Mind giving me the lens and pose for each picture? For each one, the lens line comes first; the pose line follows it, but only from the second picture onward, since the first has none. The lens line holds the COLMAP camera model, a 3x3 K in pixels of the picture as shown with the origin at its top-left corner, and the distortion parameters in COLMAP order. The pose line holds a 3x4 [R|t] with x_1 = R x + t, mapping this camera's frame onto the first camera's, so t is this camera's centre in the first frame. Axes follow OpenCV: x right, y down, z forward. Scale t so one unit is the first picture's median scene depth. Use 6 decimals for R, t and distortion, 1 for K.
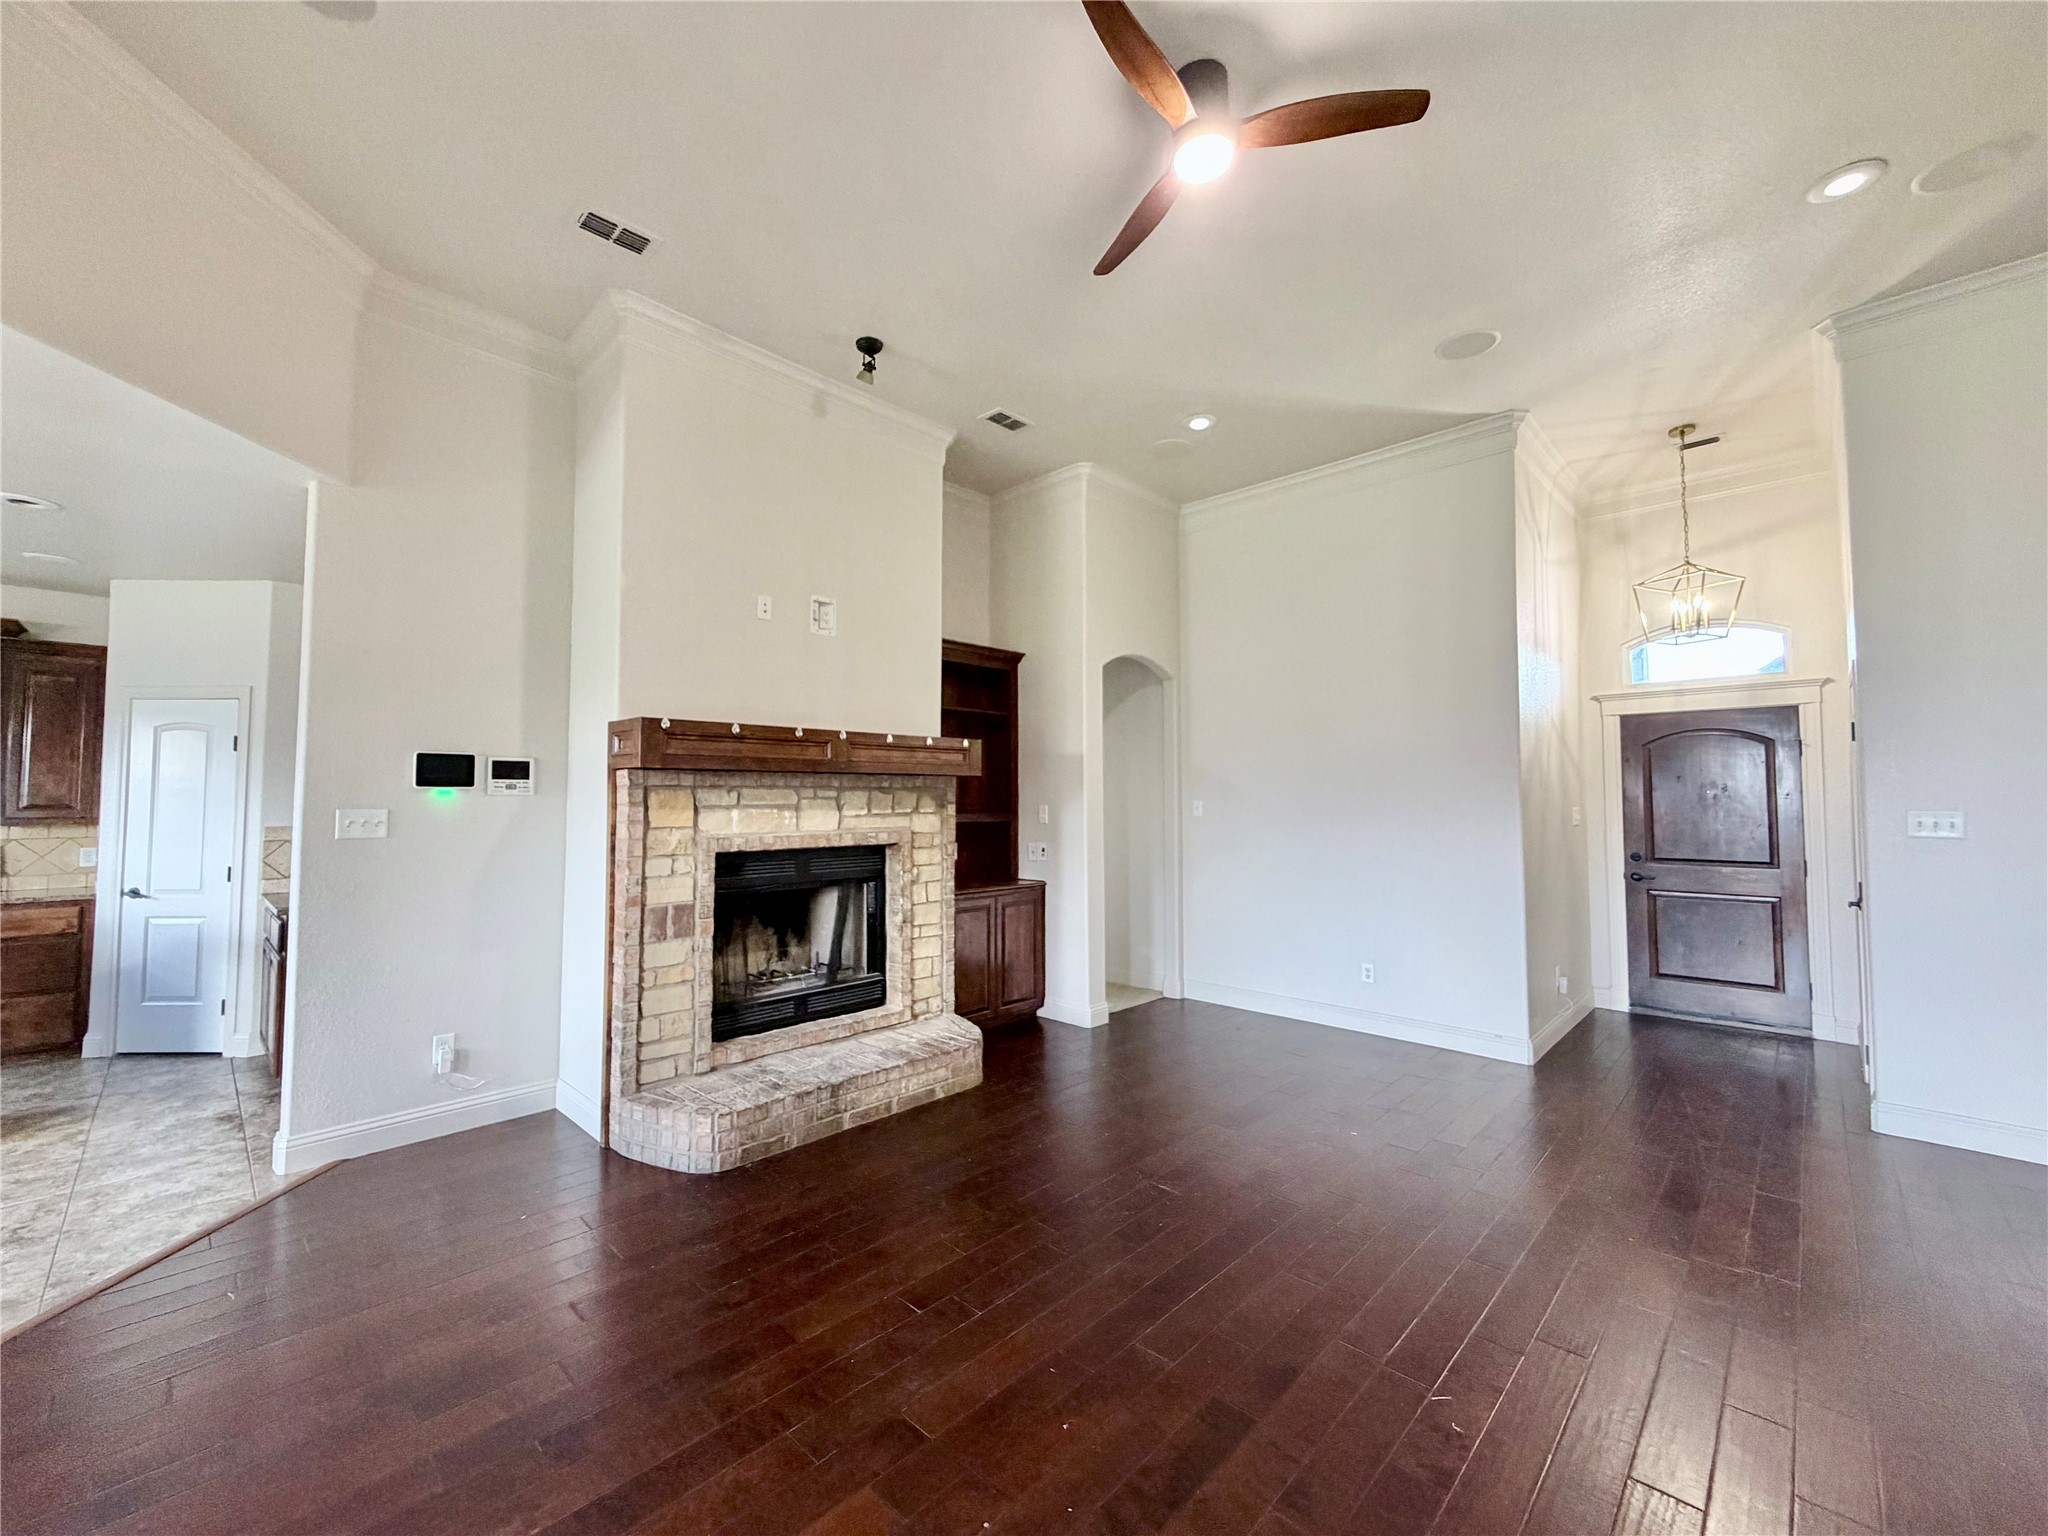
lens RADIAL K [[819.4, 0, 1017.5], [0, 819.4, 764.9], [0, 0, 1]] dist [0.001823, 0.000154]
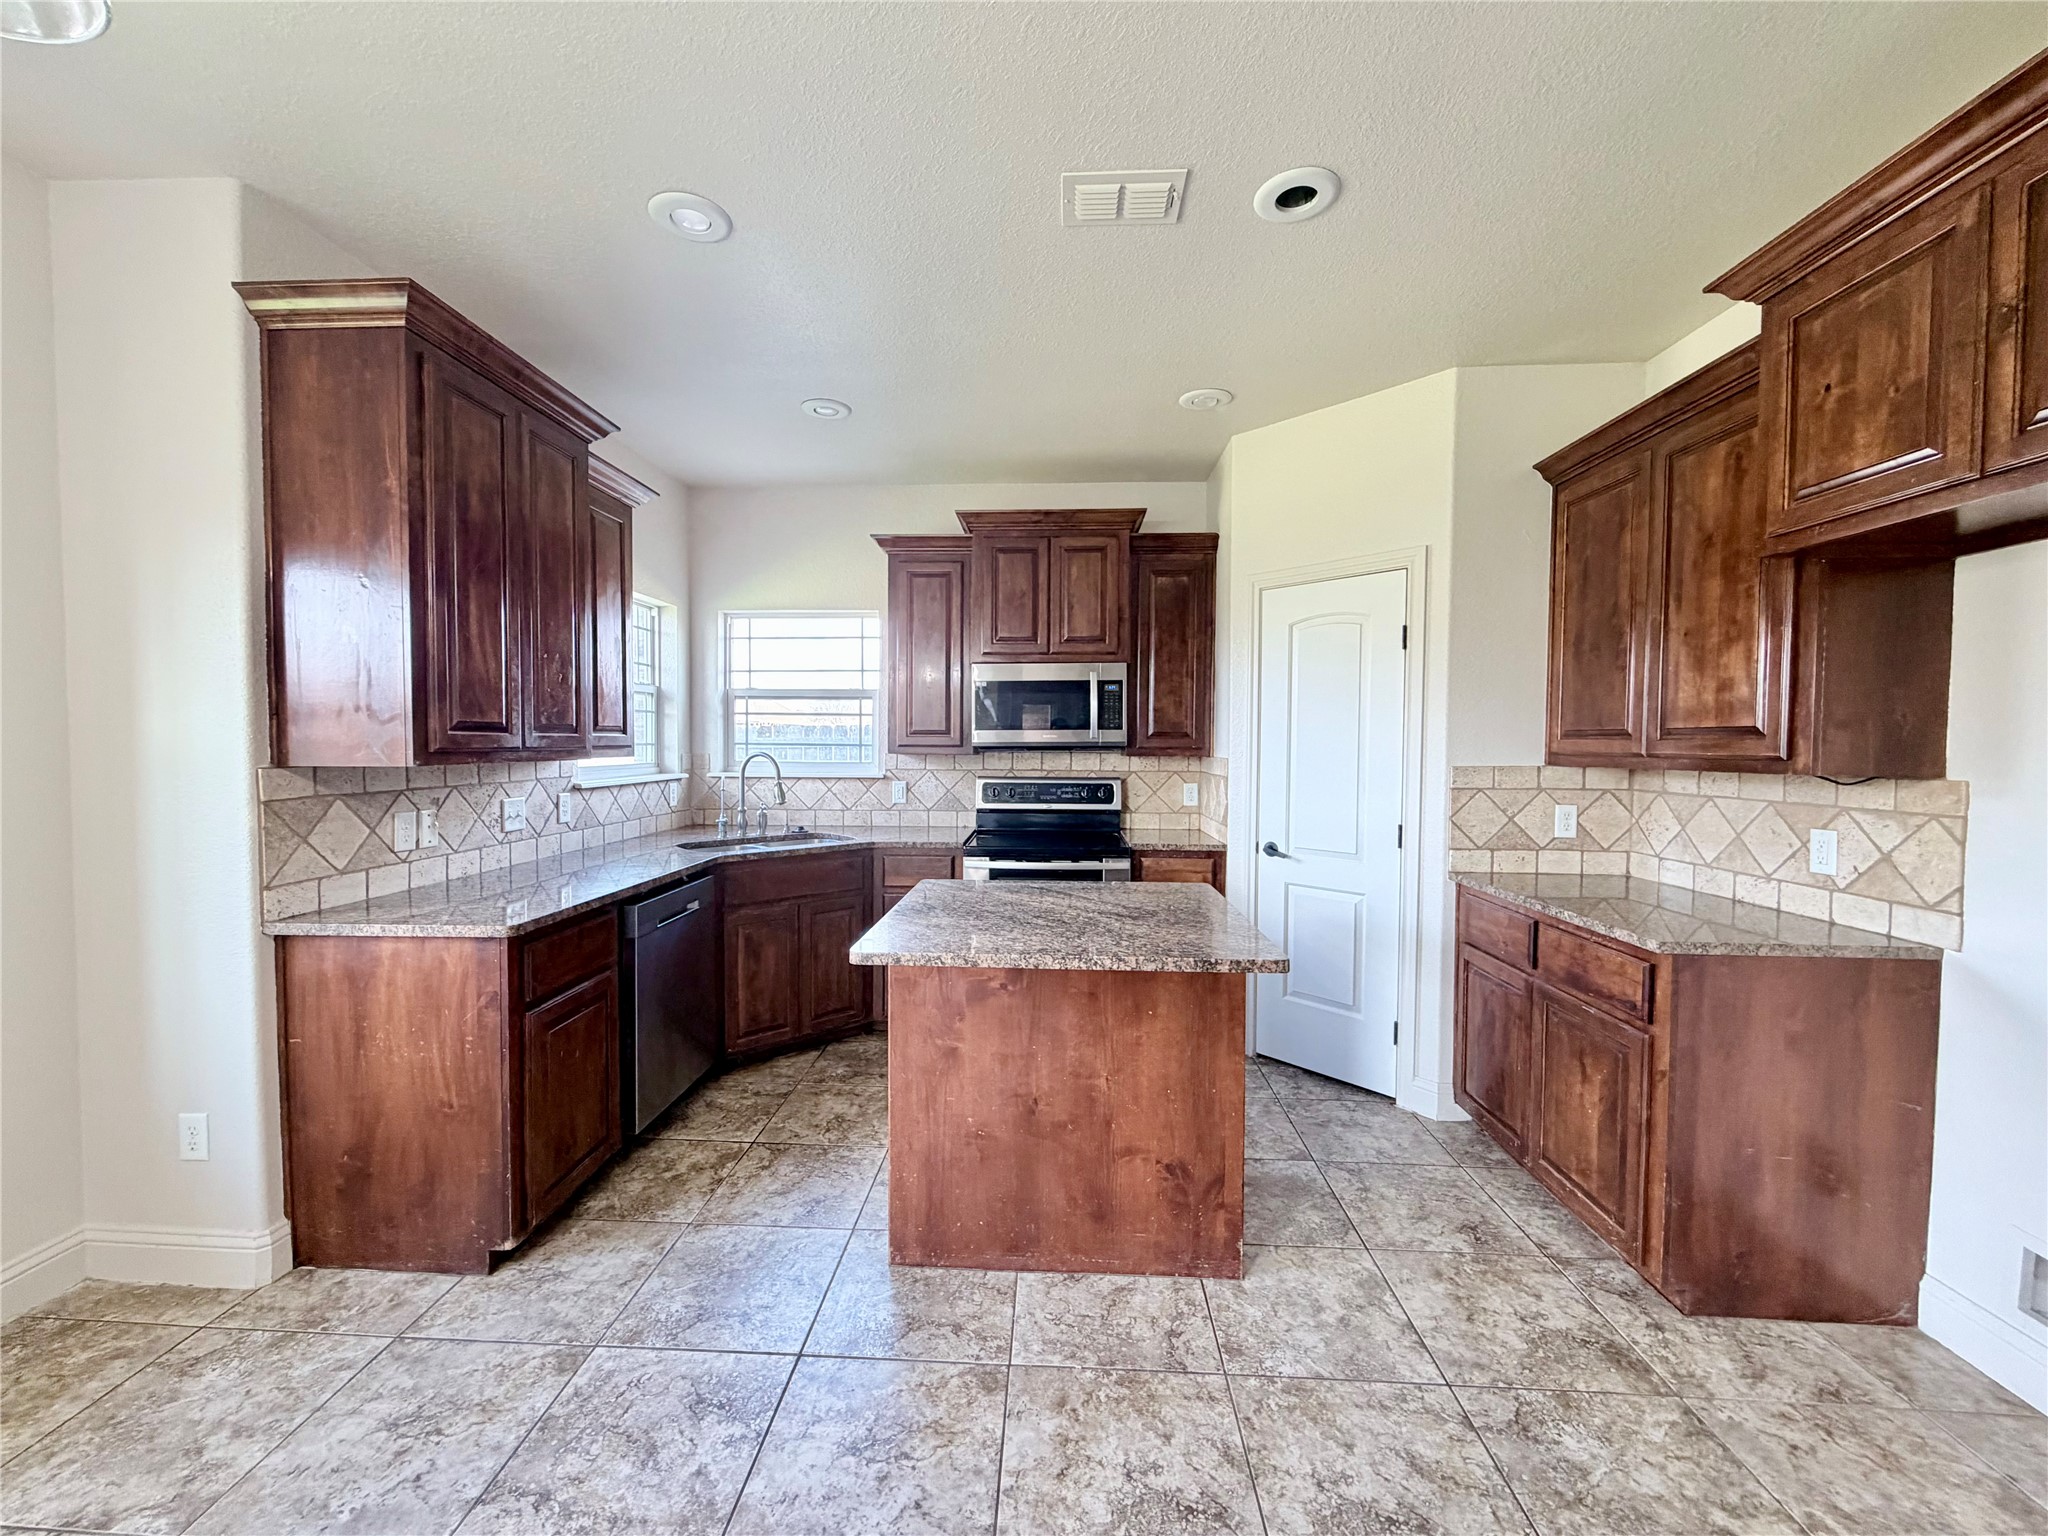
lens RADIAL K [[819.4, 0, 1018.5], [0, 819.4, 767.5], [0, 0, 1]] dist [0.001823, 0.000154]
pose [[0.662078, 0.030918, -0.748797, -0.647338], [0.026319, 0.997573, 0.064461, 0.026030], [0.748973, -0.062386, 0.659657, 0.326071]]
